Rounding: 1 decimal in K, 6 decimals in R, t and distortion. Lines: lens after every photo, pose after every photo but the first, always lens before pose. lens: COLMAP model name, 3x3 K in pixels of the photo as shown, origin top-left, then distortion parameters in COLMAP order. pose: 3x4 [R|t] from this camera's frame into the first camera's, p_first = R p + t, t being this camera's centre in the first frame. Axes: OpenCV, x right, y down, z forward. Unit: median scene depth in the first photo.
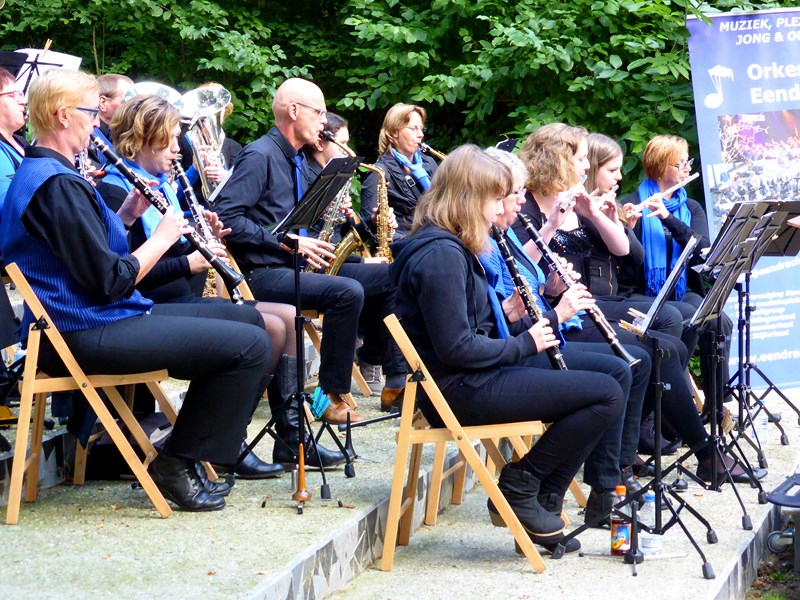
lens RADIAL K [[1996.7, 0, 398.1], [0, 1996.7, 301.2], [0, 0, 1]] dist [0.215095, 0.000000]
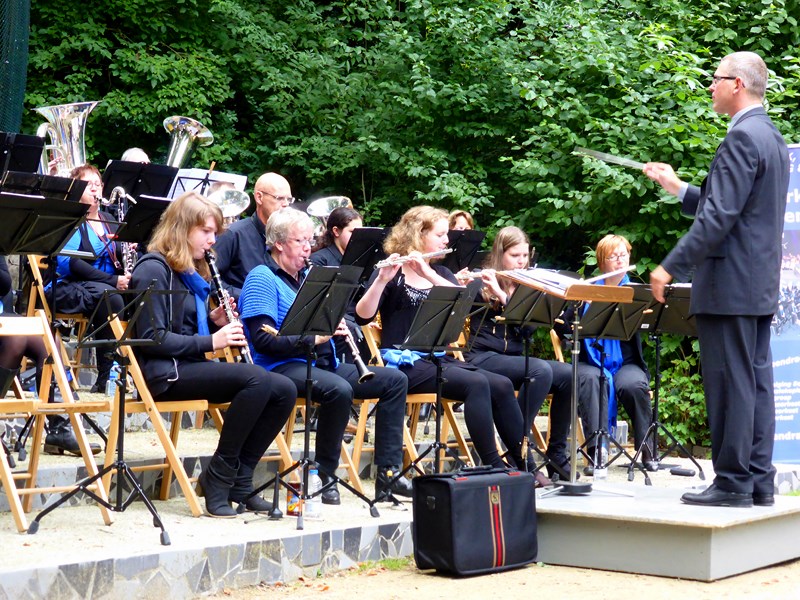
lens RADIAL K [[1679.4, 0, 406.8], [0, 1679.4, 292.2], [0, 0, 1]] dist [-0.041269, 0.000000]
pose [[0.936184, 0.030636, -0.350172, 0.402202], [-0.065440, 0.993969, -0.087992, 0.054342], [0.345365, 0.105292, 0.932543, 0.011597]]
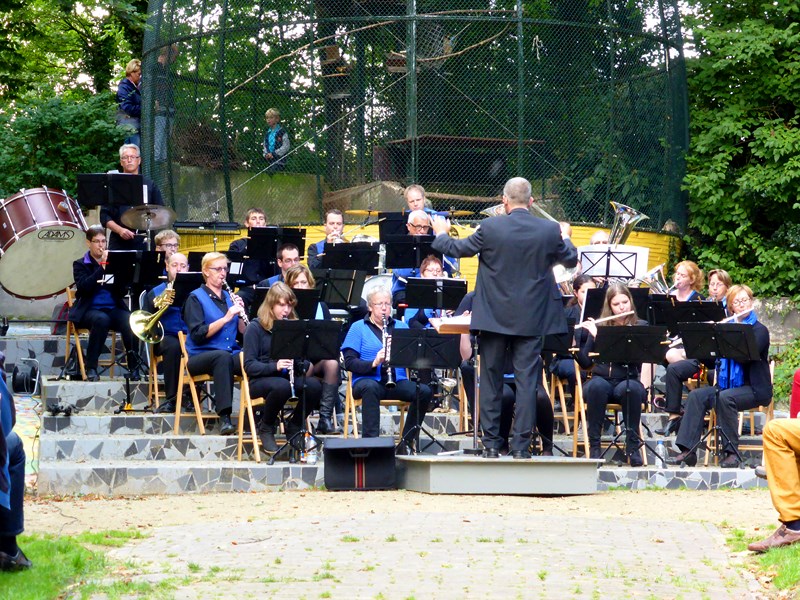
lens RADIAL K [[2374.0, 0, 394.6], [0, 2374.0, 293.4], [0, 0, 1]] dist [0.195816, 0.000000]
pose [[0.451470, -0.025440, -0.891923, 1.853329], [-0.081548, 0.994234, -0.069636, 0.085177], [0.888552, 0.104173, 0.446792, -0.070318]]
